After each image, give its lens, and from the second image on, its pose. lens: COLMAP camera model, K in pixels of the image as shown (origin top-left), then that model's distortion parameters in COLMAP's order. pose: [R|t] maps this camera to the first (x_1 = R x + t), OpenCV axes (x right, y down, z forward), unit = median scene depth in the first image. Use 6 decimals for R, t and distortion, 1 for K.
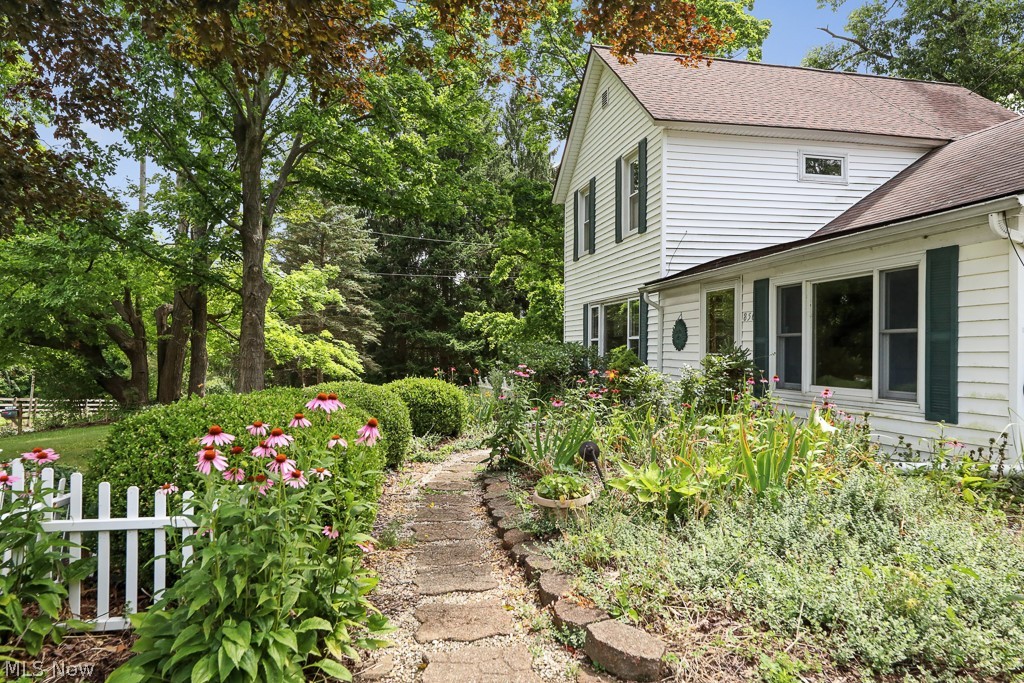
lens RADIAL K [[654.3, 0, 512.0], [0, 654.3, 341.5], [0, 0, 1]] dist [-0.003566, -0.000395]
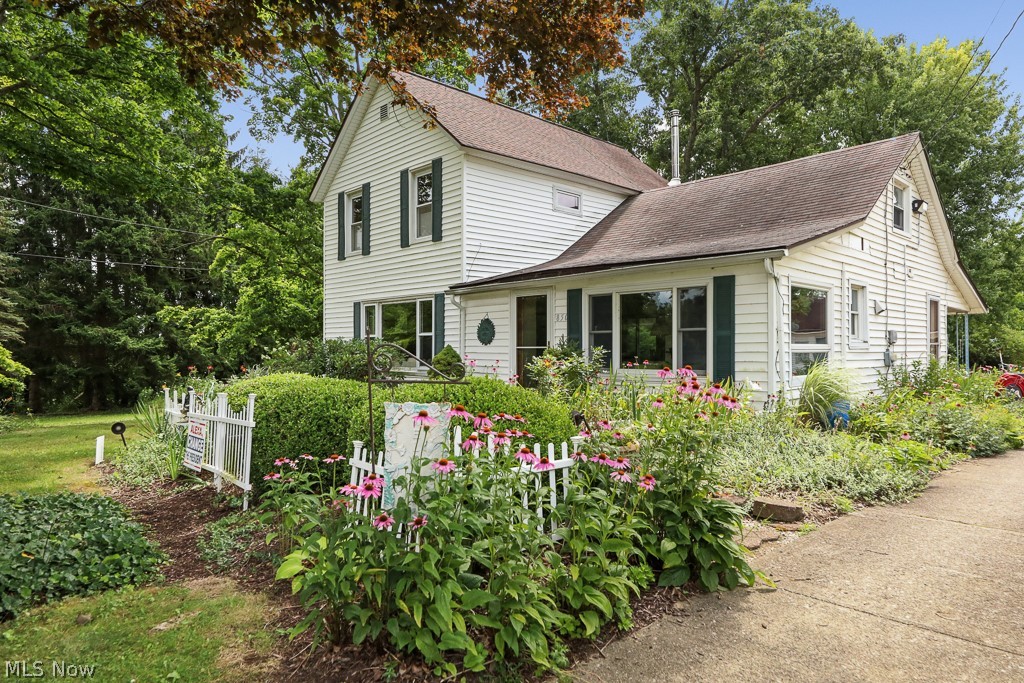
lens RADIAL K [[654.3, 0, 512.0], [0, 654.3, 341.5], [0, 0, 1]] dist [-0.003566, -0.000395]
pose [[0.844556, -0.001829, 0.535464, -0.303693], [0.000515, 0.999996, 0.002604, 0.004106], [-0.535466, -0.001923, 0.844554, -0.022572]]
